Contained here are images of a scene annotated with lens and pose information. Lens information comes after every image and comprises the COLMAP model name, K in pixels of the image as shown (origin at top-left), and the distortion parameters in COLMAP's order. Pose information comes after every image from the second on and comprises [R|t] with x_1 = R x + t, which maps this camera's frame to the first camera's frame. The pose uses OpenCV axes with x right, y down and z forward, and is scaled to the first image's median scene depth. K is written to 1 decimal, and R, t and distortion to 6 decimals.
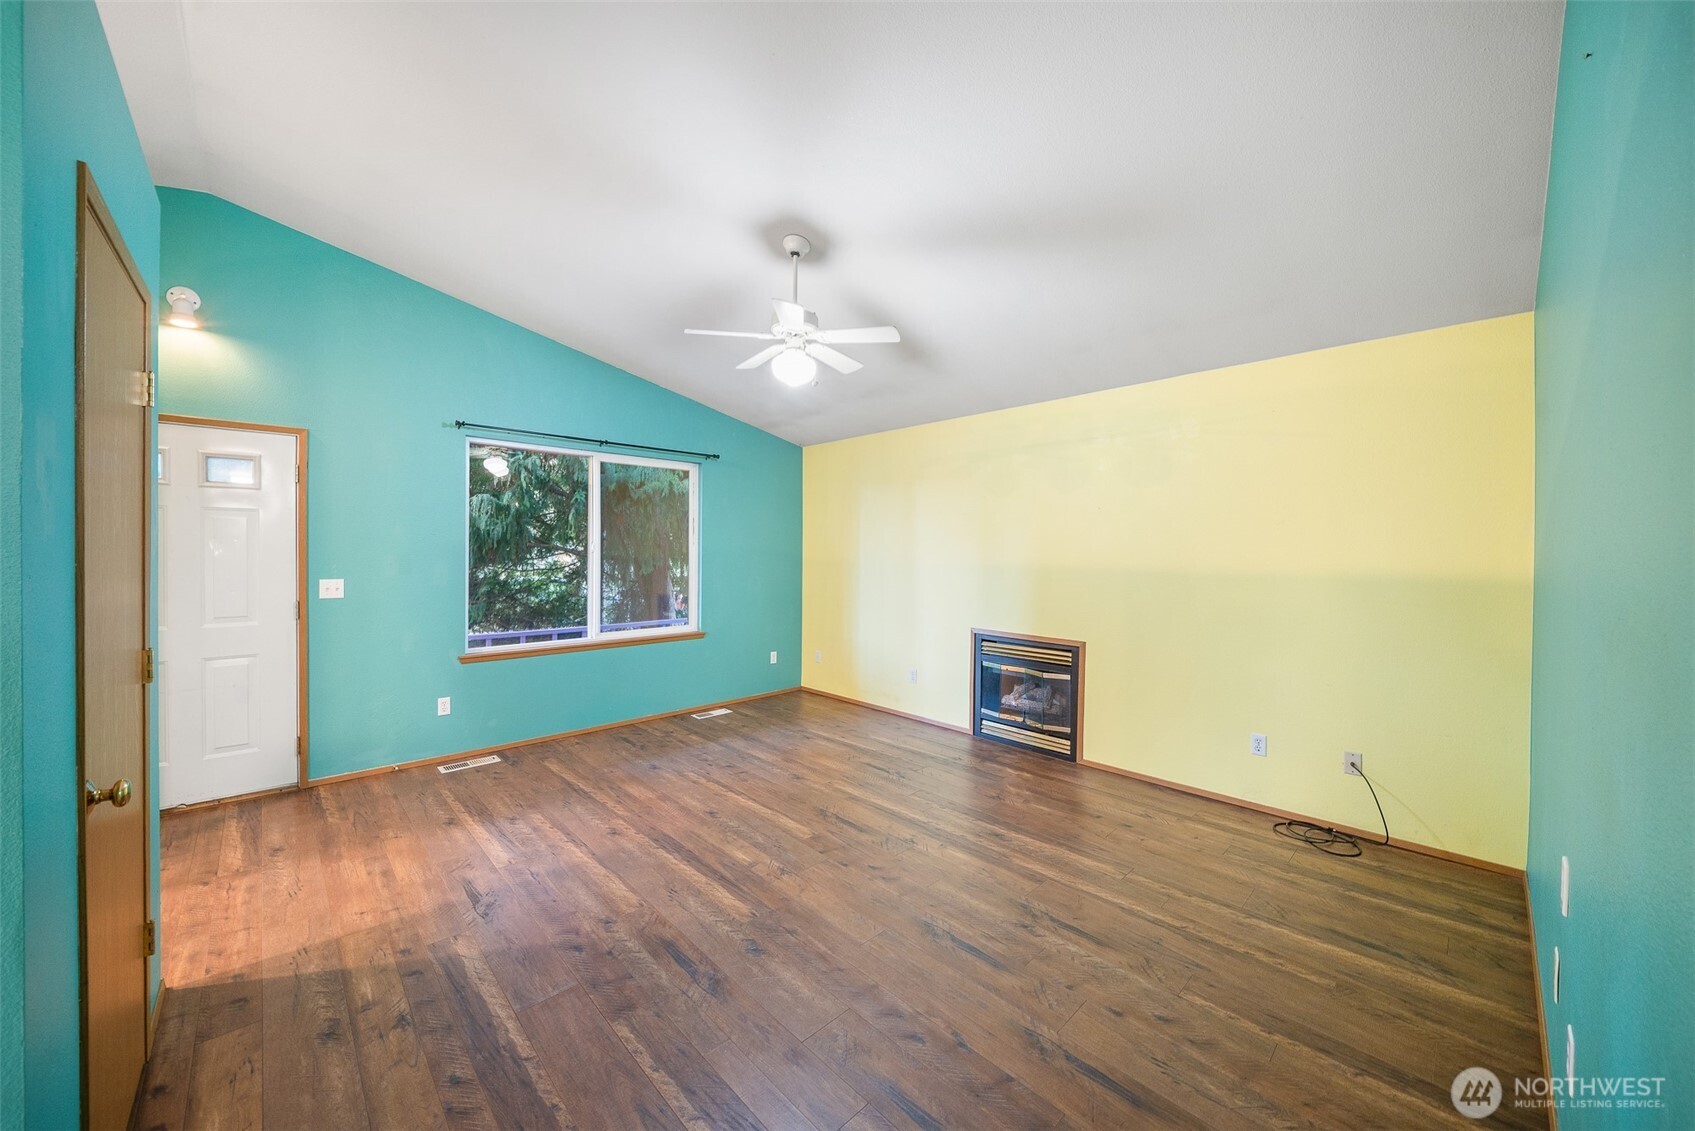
lens RADIAL K [[599.2, 0, 844.5], [0, 599.2, 548.2], [0, 0, 1]] dist [0.000727, -0.003246]
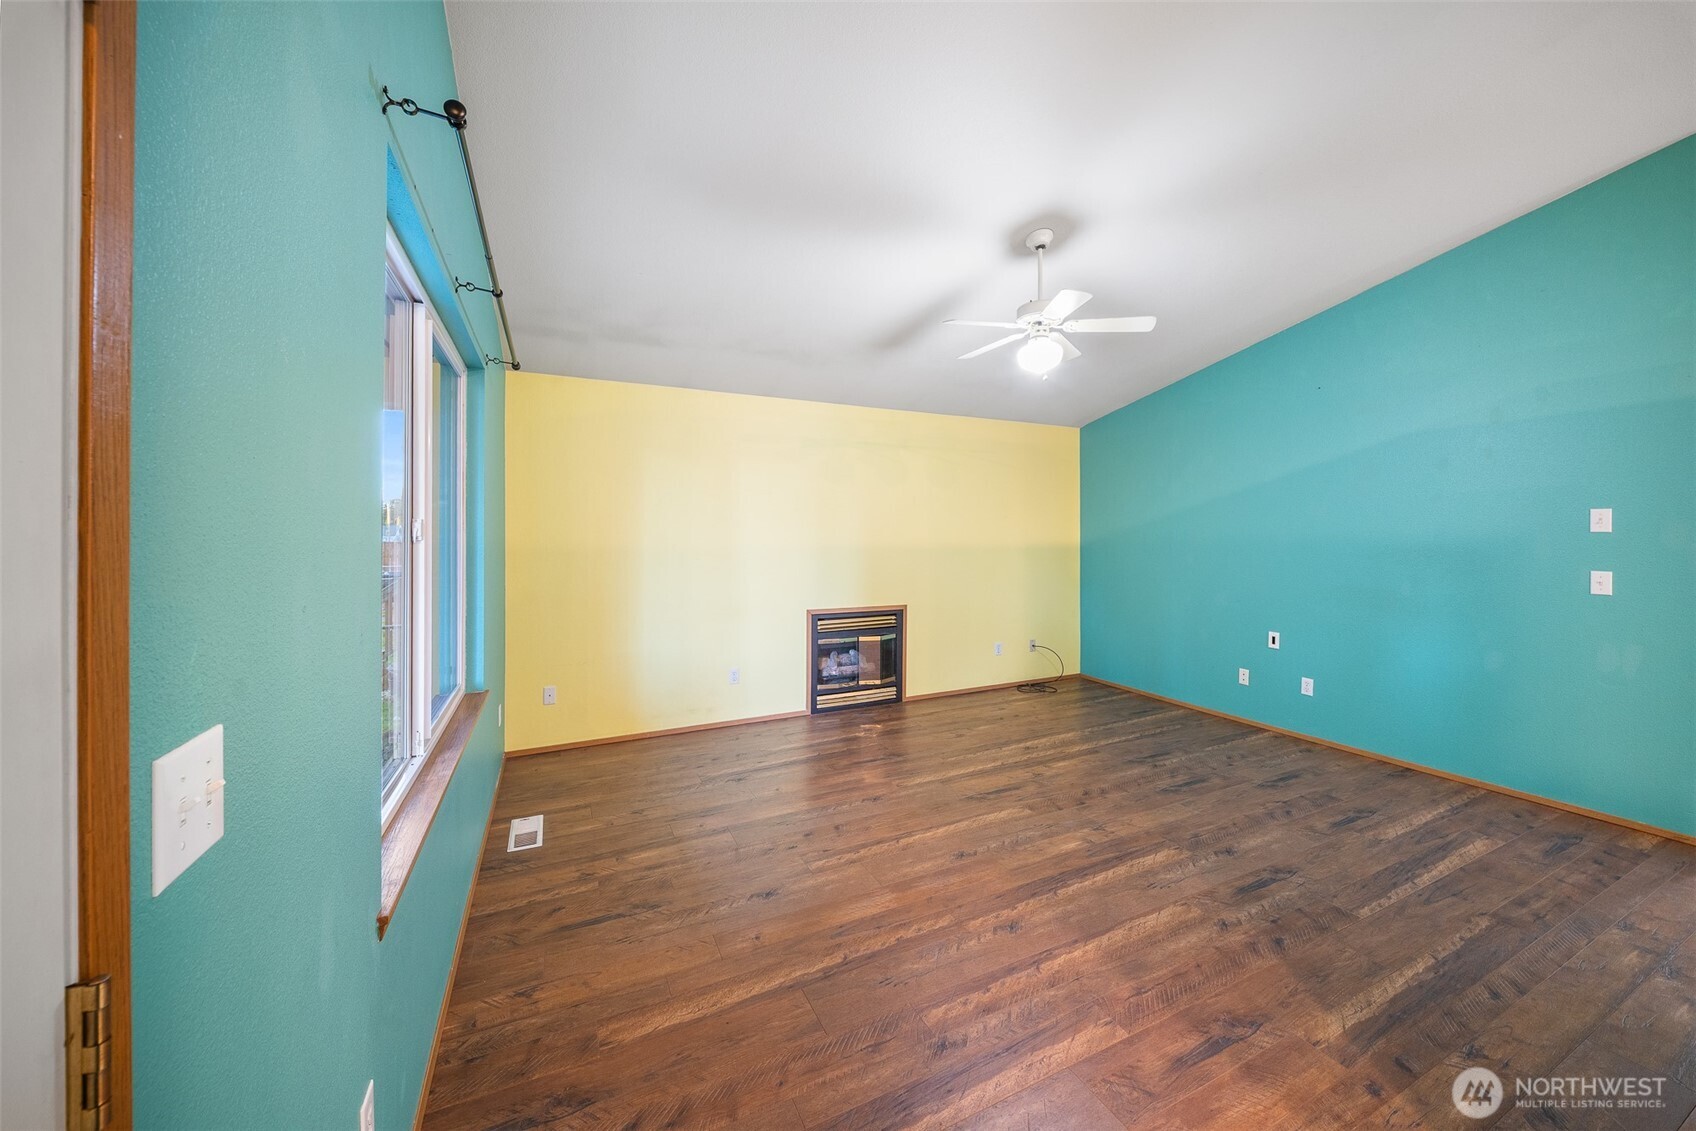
lens RADIAL K [[599.5, 0, 845.0], [0, 599.5, 548.2], [0, 0, 1]] dist [0.000727, -0.003246]
pose [[0.331953, -0.031581, 0.942767, -1.103834], [0.000637, 0.999447, 0.033255, -0.005909], [-0.943296, -0.010438, 0.331789, 0.940983]]
